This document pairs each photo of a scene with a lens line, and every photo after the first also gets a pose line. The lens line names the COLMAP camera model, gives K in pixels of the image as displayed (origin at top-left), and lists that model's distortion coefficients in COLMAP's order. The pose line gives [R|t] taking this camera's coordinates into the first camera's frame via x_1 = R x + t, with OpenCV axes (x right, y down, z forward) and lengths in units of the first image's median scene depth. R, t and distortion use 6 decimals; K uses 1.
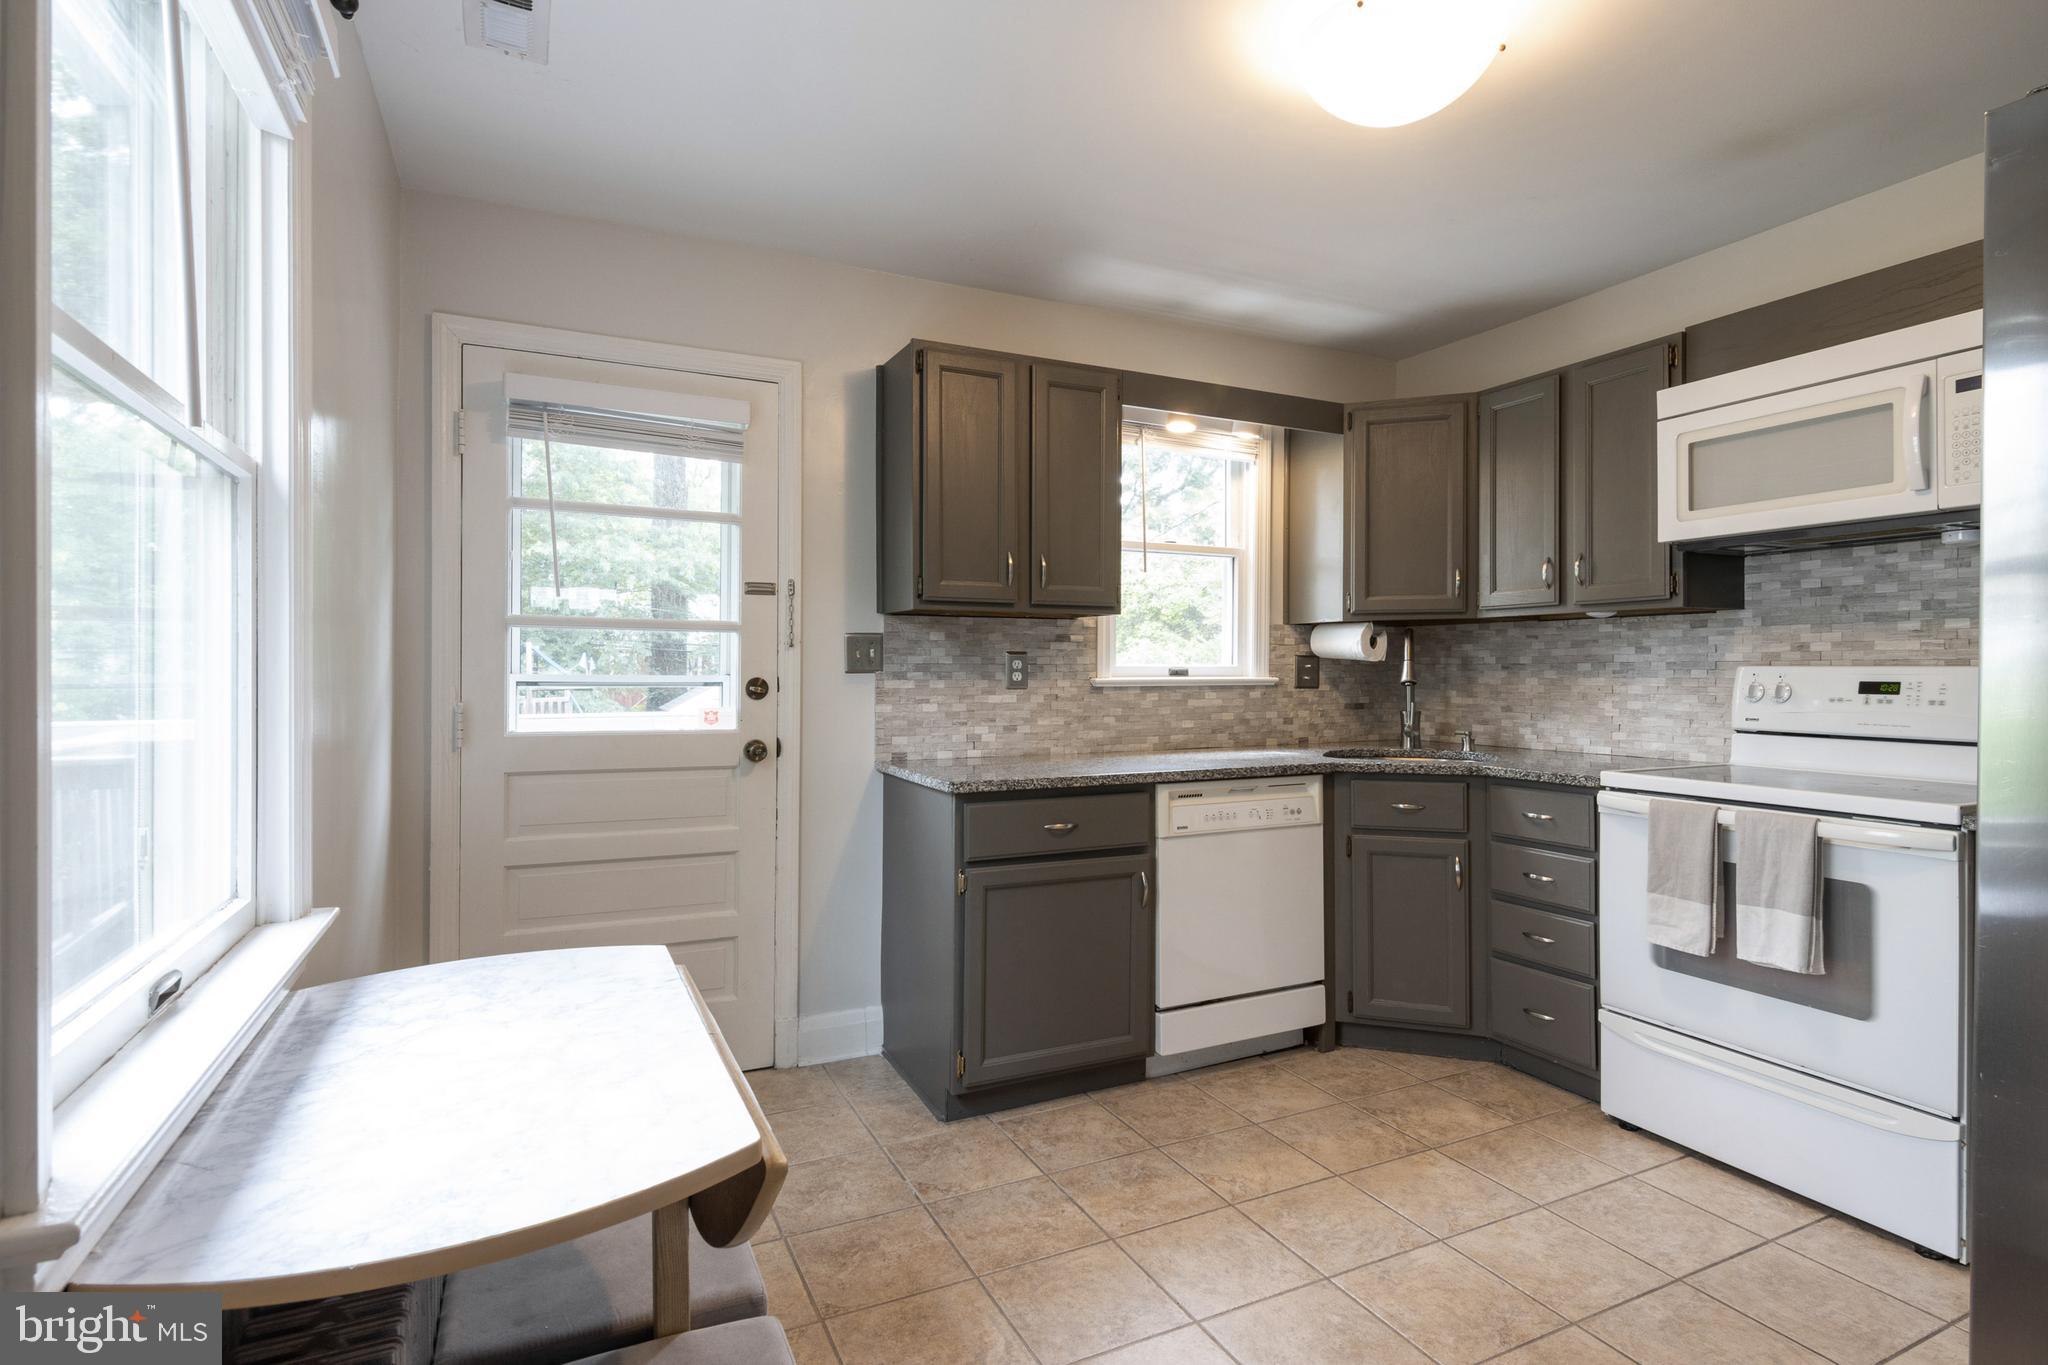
lens RADIAL K [[1037.0, 0, 1037.9], [0, 1037.0, 674.2], [0, 0, 1]] dist [0.023543, -0.017710]
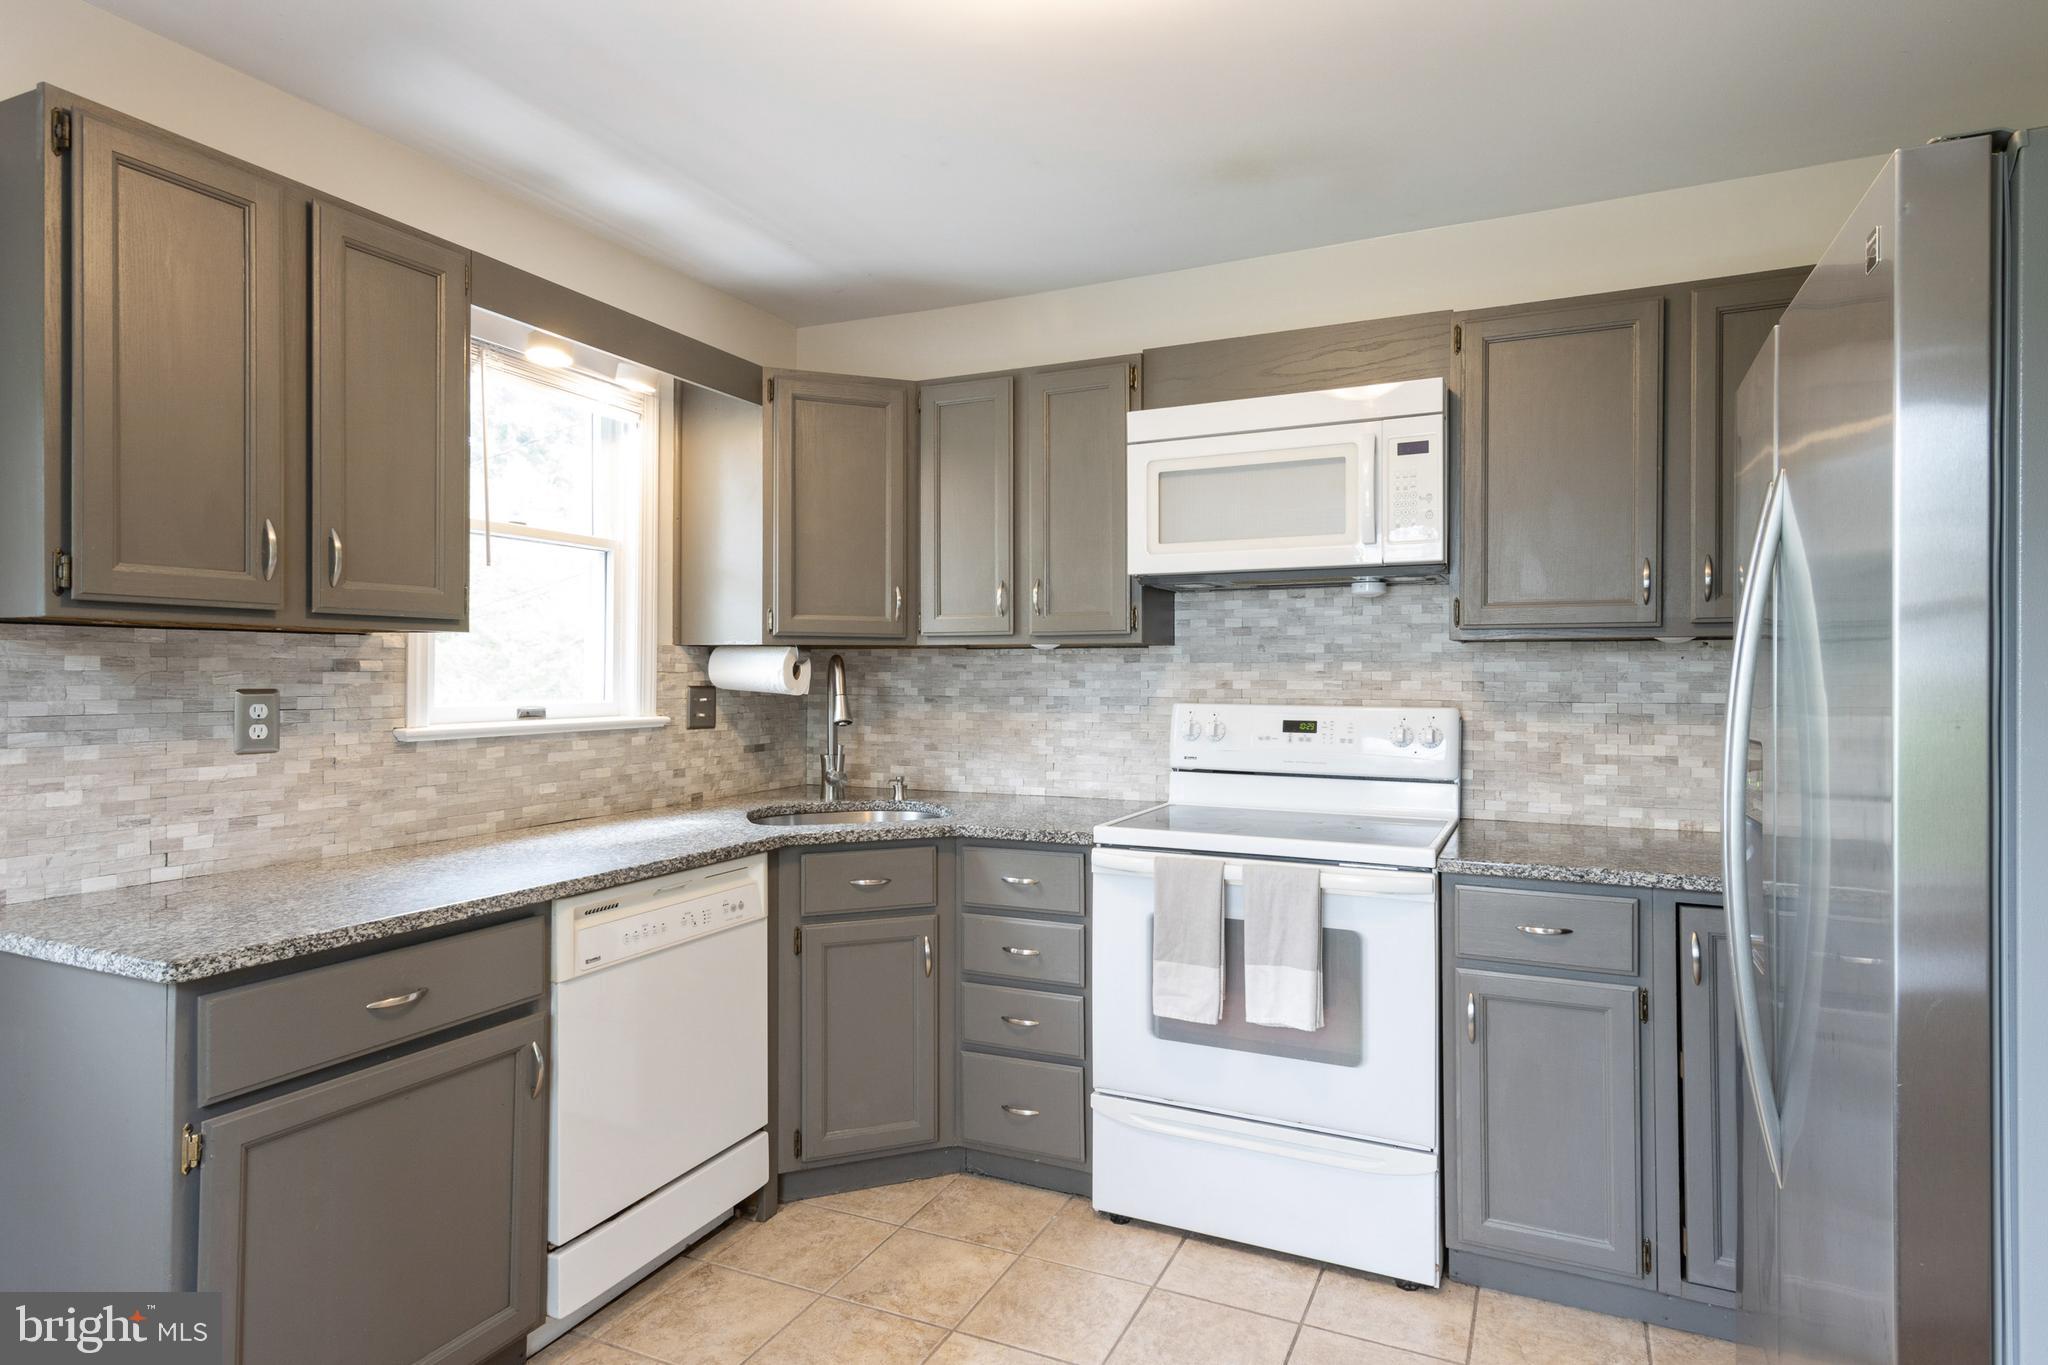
lens RADIAL K [[1122.7, 0, 1050.6], [0, 1122.7, 674.1], [0, 0, 1]] dist [0.033524, -0.015696]
pose [[0.772657, 0.001443, 0.634822, -0.089095], [0.000237, 0.999997, -0.002561, -0.031107], [-0.634823, 0.002129, 0.772654, 0.242492]]
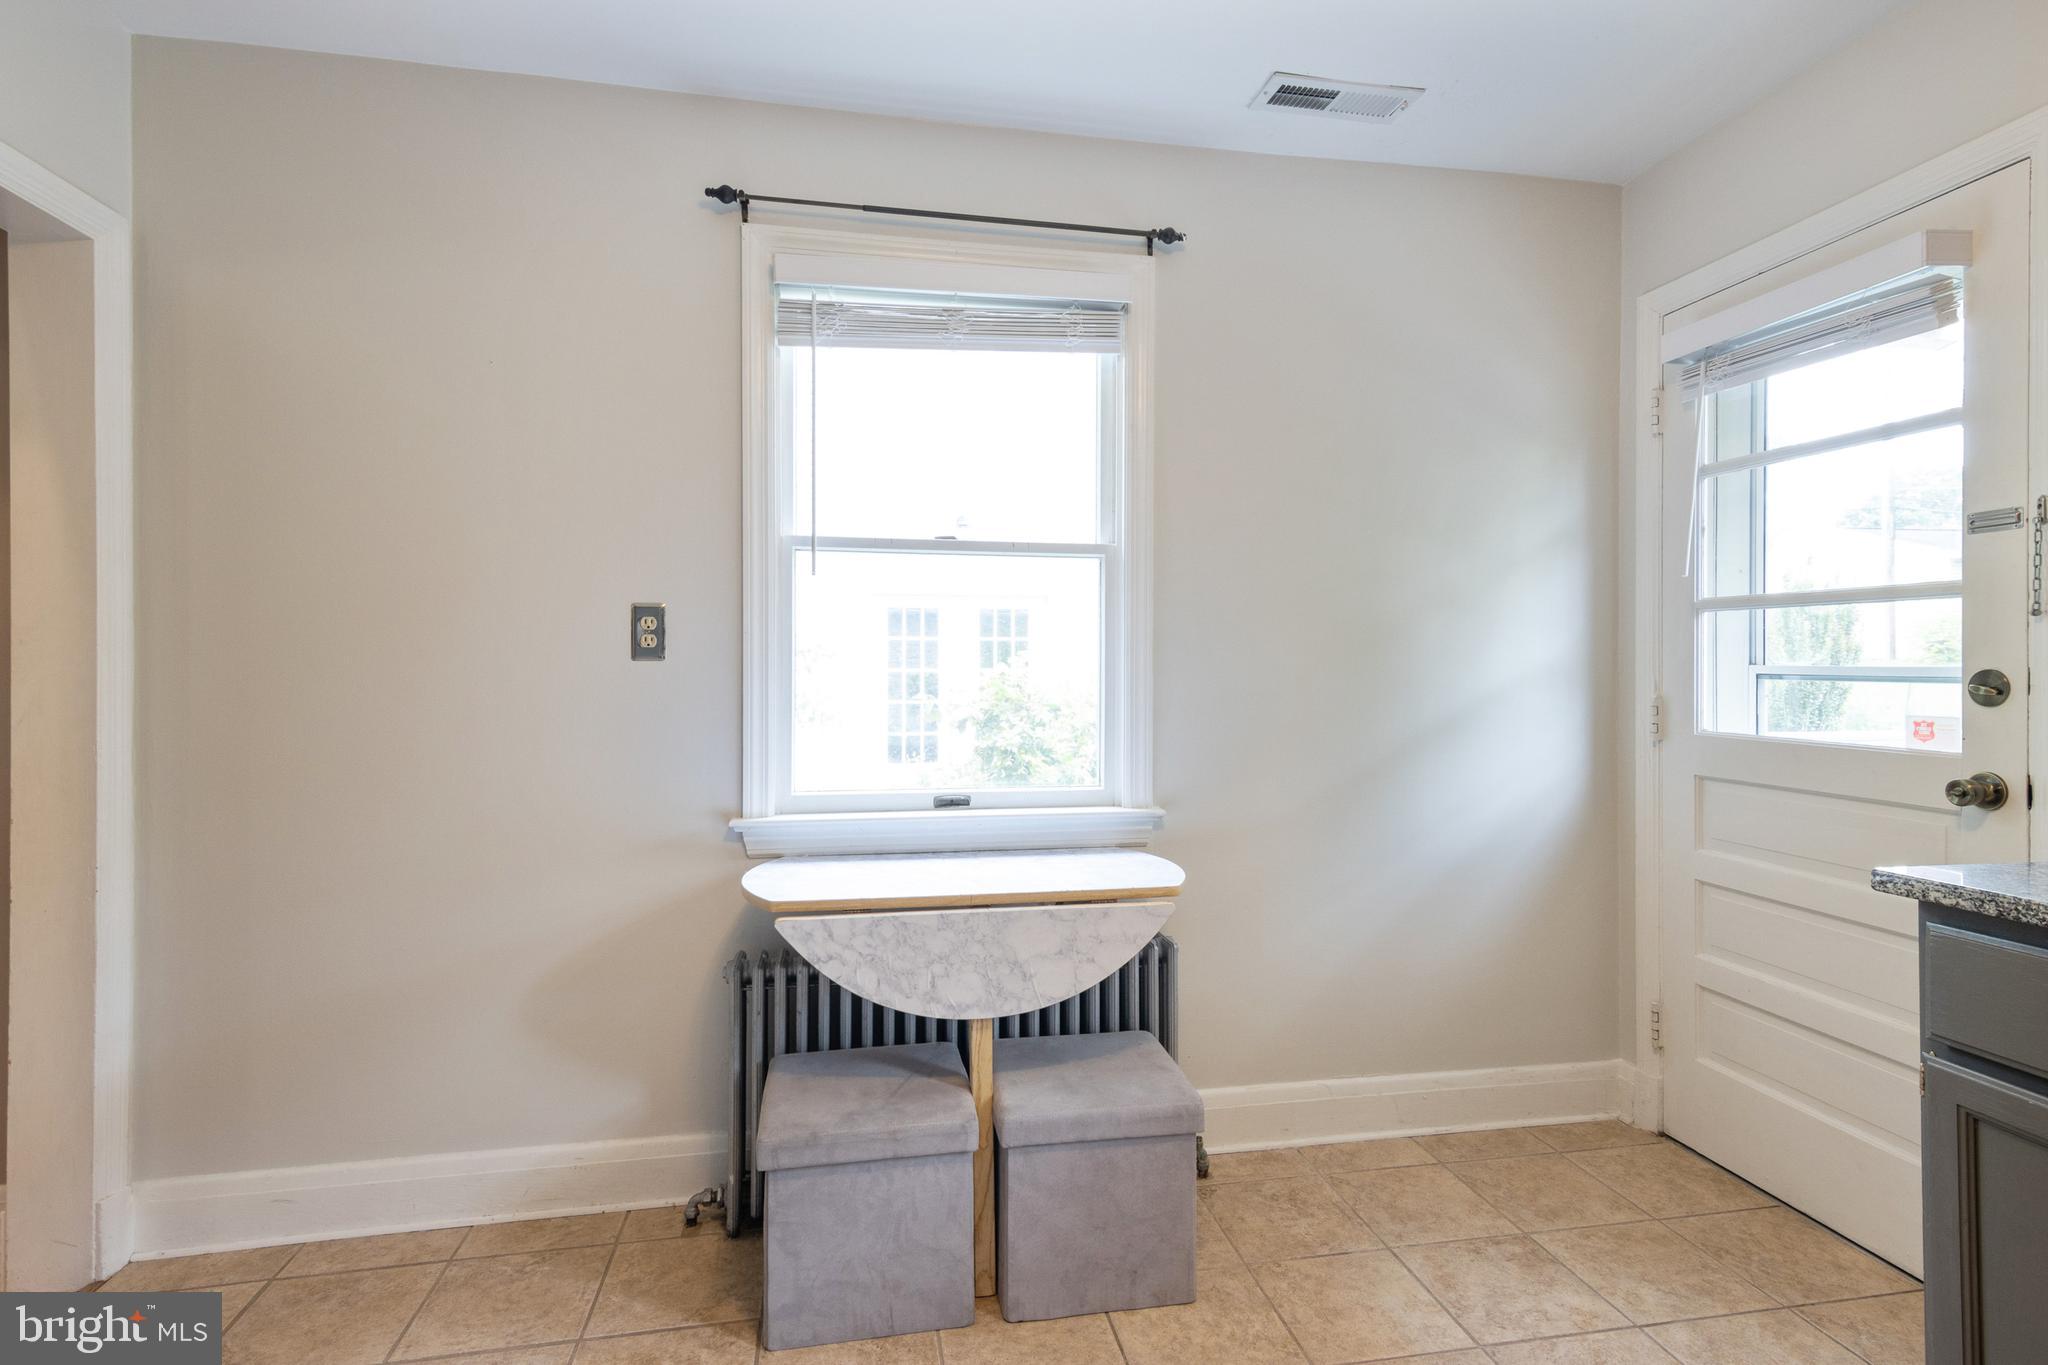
lens RADIAL K [[1037.0, 0, 1037.9], [0, 1037.0, 674.2], [0, 0, 1]] dist [0.023543, -0.017710]
pose [[-0.260234, 0.003210, -0.965540, 0.444978], [-0.002730, 0.999988, 0.004061, 0.005042], [0.965542, 0.003693, -0.260222, 0.618107]]
